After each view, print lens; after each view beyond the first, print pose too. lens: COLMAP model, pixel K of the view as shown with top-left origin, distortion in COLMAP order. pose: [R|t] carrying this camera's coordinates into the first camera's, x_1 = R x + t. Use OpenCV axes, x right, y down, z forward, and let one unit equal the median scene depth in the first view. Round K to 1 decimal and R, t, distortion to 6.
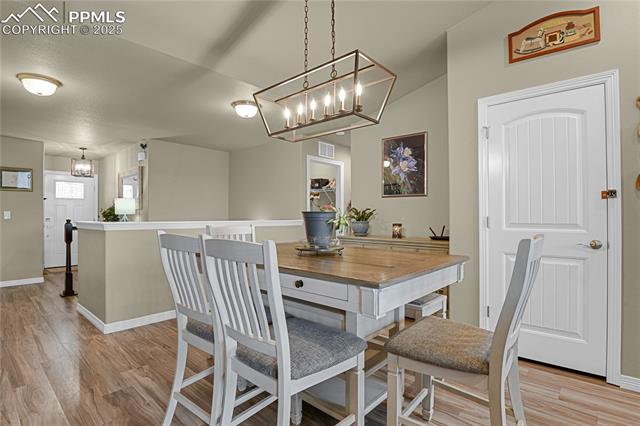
lens RADIAL K [[317.3, 0, 325.6], [0, 317.3, 212.6], [0, 0, 1]] dist [-0.024731, -0.000347]
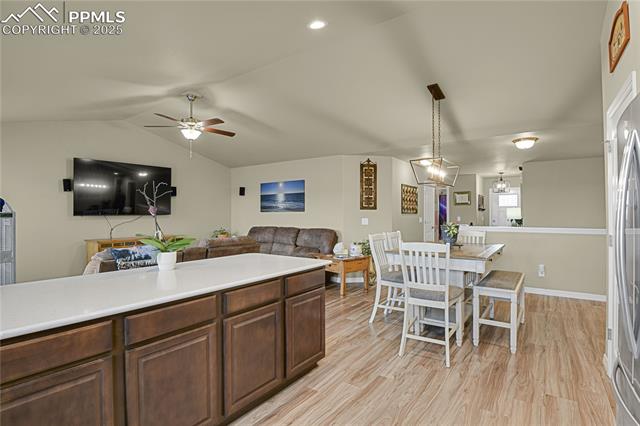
lens RADIAL K [[317.3, 0, 325.6], [0, 317.3, 212.6], [0, 0, 1]] dist [-0.024731, -0.000347]
pose [[0.114504, -0.003383, -0.993417, 0.923828], [0.010974, 0.999937, -0.002140, -0.042237], [0.993362, -0.010657, 0.114534, 0.030631]]
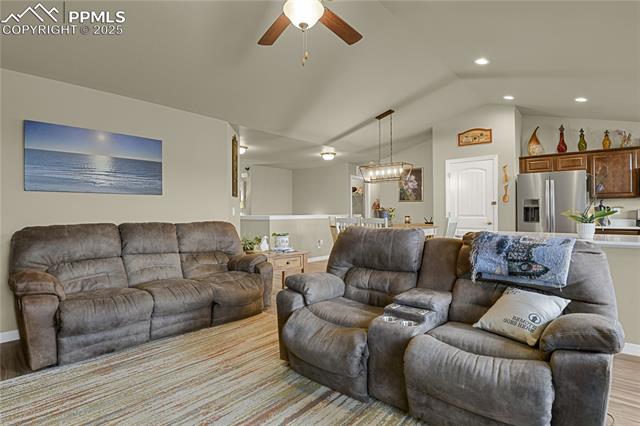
lens RADIAL K [[322.6, 0, 322.8], [0, 322.6, 213.1], [0, 0, 1]] dist [-0.032330, -0.000421]
pose [[0.999954, -0.002355, 0.009276, -0.289284], [0.002239, 0.999919, 0.012508, -0.007620], [-0.009305, -0.012486, 0.999879, -0.893982]]
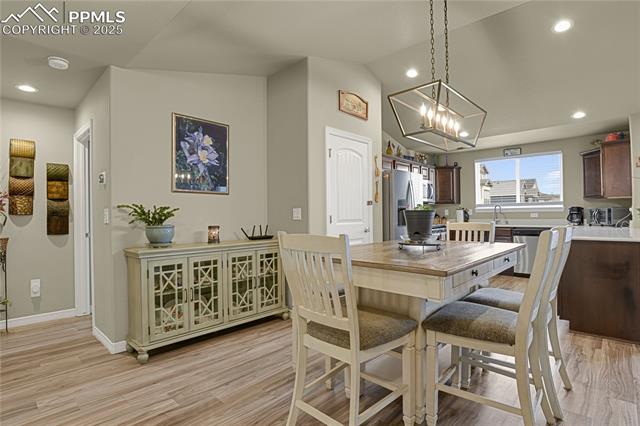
lens RADIAL K [[317.3, 0, 325.6], [0, 317.3, 212.6], [0, 0, 1]] dist [-0.024731, -0.000347]
pose [[0.032406, 0.004611, 0.999464, -0.572815], [0.003331, 0.999983, -0.004721, 0.004860], [-0.999469, 0.003482, 0.032390, 0.660101]]
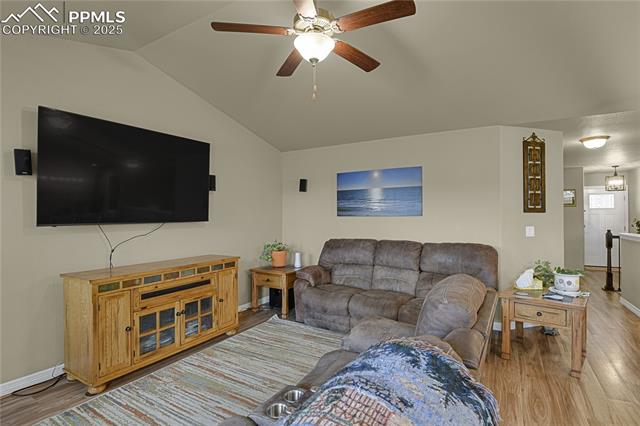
lens RADIAL K [[317.3, 0, 325.6], [0, 317.3, 212.6], [0, 0, 1]] dist [-0.024731, -0.000347]
pose [[0.189643, -0.010512, -0.981797, 0.222331], [0.011664, 0.999896, -0.008453, -0.058392], [0.981784, -0.009849, 0.189745, -0.419635]]
